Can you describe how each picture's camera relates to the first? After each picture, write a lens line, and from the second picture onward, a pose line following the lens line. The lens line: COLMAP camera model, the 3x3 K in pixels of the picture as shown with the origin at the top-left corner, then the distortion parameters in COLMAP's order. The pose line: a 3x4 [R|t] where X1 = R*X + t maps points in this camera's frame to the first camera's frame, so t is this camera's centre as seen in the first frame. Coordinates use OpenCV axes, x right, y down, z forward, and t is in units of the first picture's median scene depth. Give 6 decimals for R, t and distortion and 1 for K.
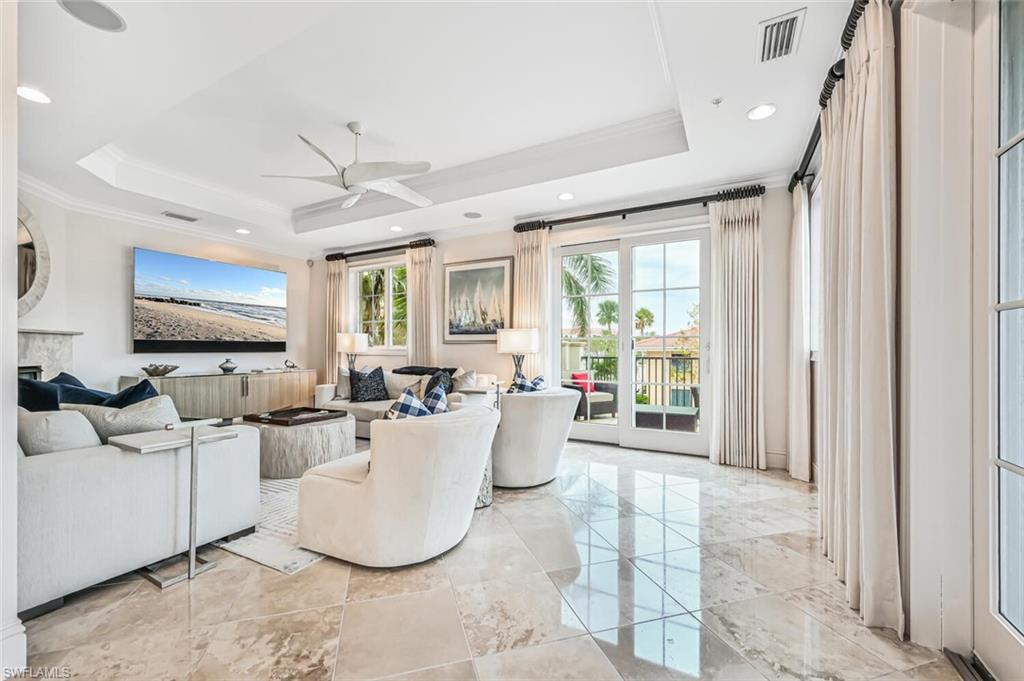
lens RADIAL K [[410.4, 0, 502.9], [0, 410.4, 348.2], [0, 0, 1]] dist [-0.002954, -0.000290]
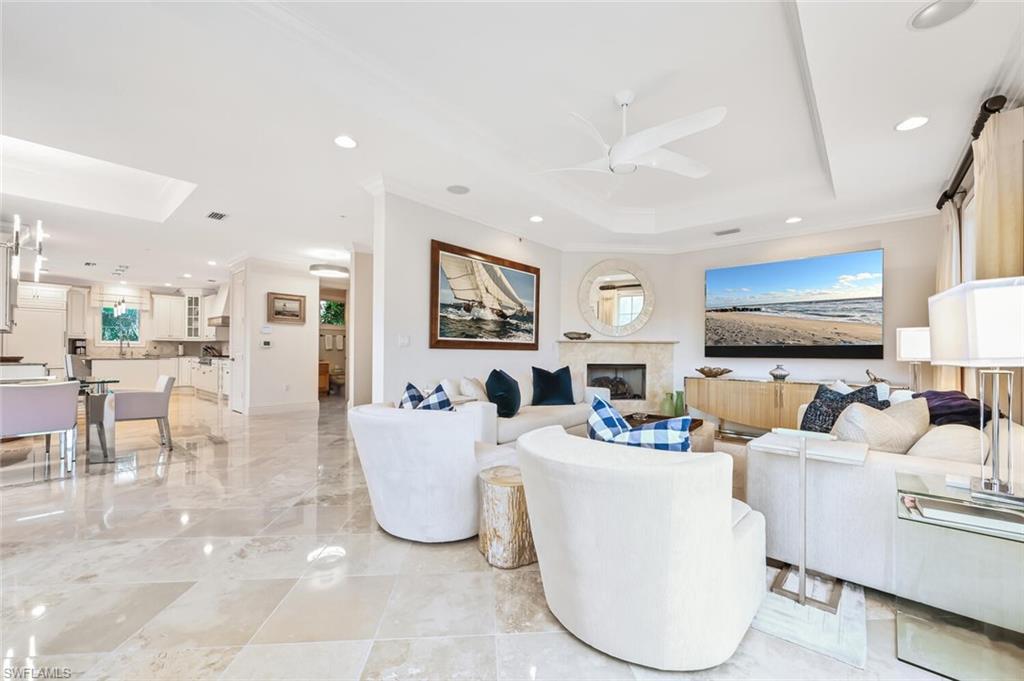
lens RADIAL K [[410.4, 0, 517.8], [0, 410.4, 351.1], [0, 0, 1]] dist [-0.002954, -0.000290]
pose [[-0.199355, -0.008061, -0.979894, 0.353357], [-0.007513, 0.999949, -0.006697, 0.006075], [0.979899, 0.006026, -0.199405, 0.628530]]
